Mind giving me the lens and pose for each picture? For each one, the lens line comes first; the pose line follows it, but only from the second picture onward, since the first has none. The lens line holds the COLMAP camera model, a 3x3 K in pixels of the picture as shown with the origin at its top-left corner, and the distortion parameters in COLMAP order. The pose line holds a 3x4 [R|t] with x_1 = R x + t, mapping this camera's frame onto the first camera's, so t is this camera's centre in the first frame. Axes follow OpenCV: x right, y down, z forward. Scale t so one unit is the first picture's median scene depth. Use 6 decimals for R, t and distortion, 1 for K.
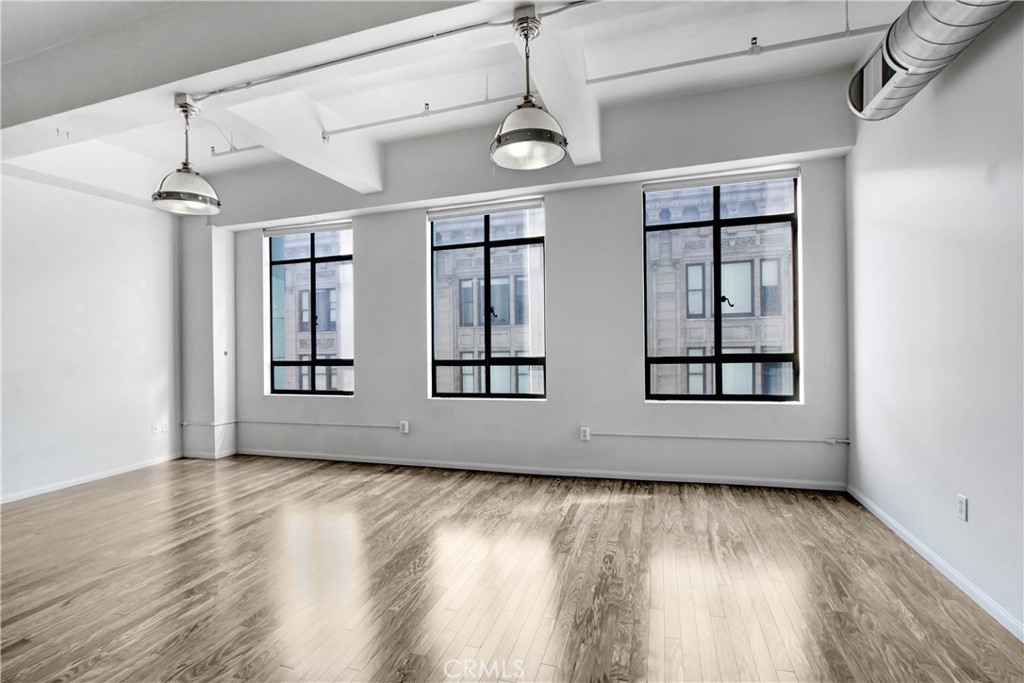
lens RADIAL K [[476.9, 0, 492.4], [0, 476.9, 340.1], [0, 0, 1]] dist [-0.011775, -0.000097]
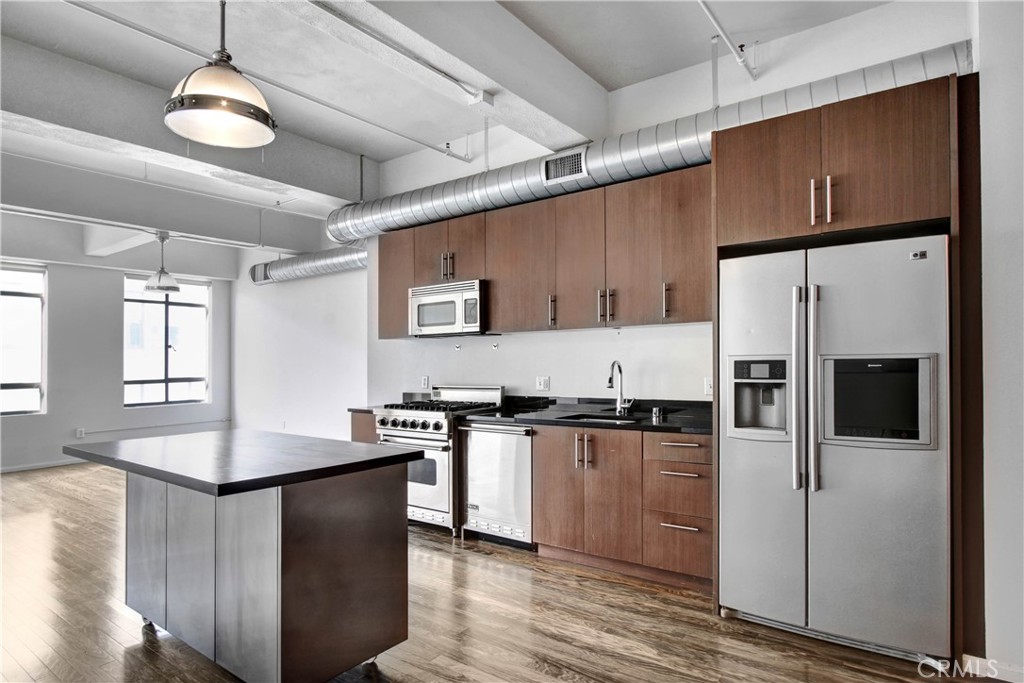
lens RADIAL K [[580.9, 0, 480.0], [0, 580.9, 351.5], [0, 0, 1]] dist [-0.009018, 0.000364]
pose [[0.313514, 0.036507, 0.948882, -1.171042], [0.009007, 0.999101, -0.041416, 0.030296], [-0.949541, 0.021531, 0.312904, -0.753344]]
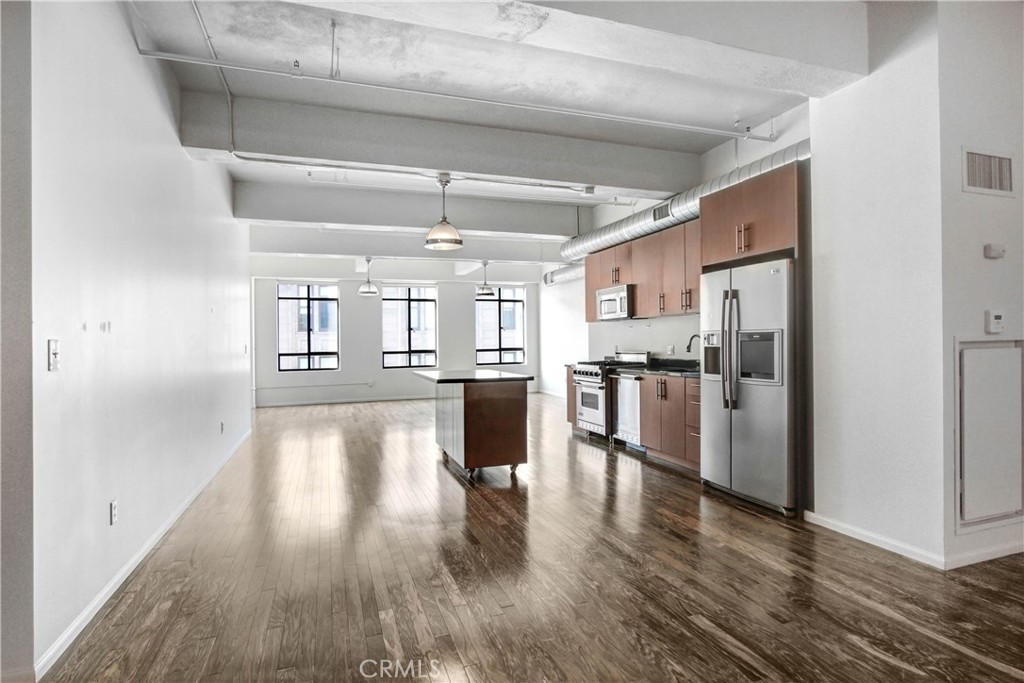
lens RADIAL K [[527.3, 0, 492.7], [0, 527.3, 343.0], [0, 0, 1]] dist [-0.003582, -0.000578]
pose [[0.794624, 0.016564, 0.606876, -1.406841], [-0.007698, 0.999822, -0.017210, 0.055078], [-0.607053, 0.009004, 0.794610, -1.397976]]
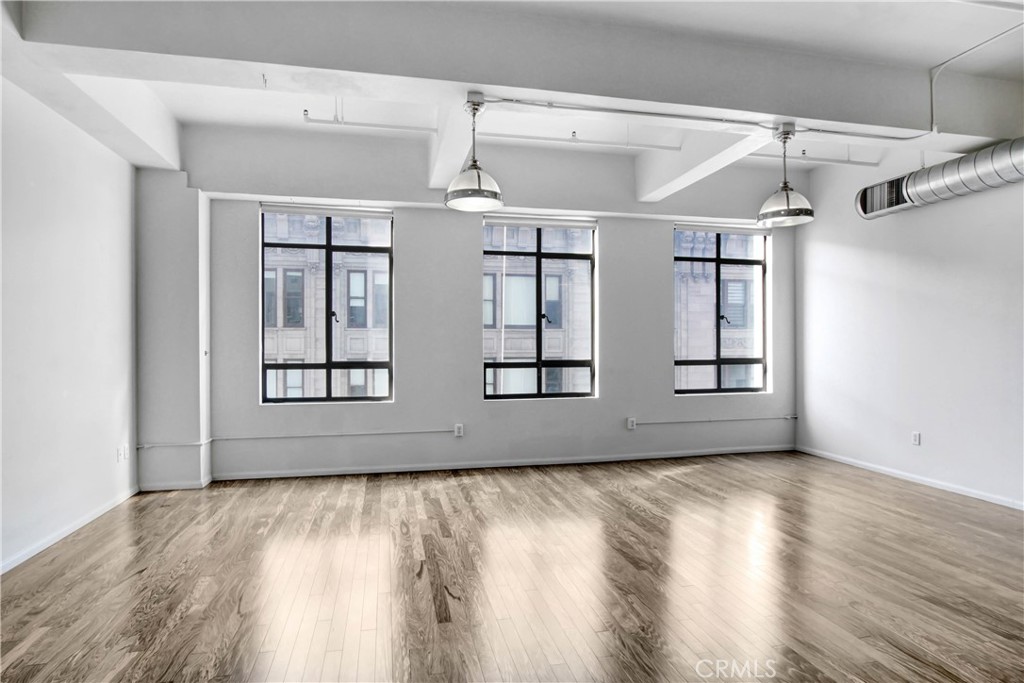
lens RADIAL K [[550.9, 0, 483.8], [0, 550.9, 342.7], [0, 0, 1]] dist [-0.011406, -0.000237]
pose [[0.867101, 0.024862, 0.497511, -0.859598], [-0.018673, 0.999674, -0.017412, 0.024918], [-0.497782, 0.005808, 0.867283, -0.017809]]
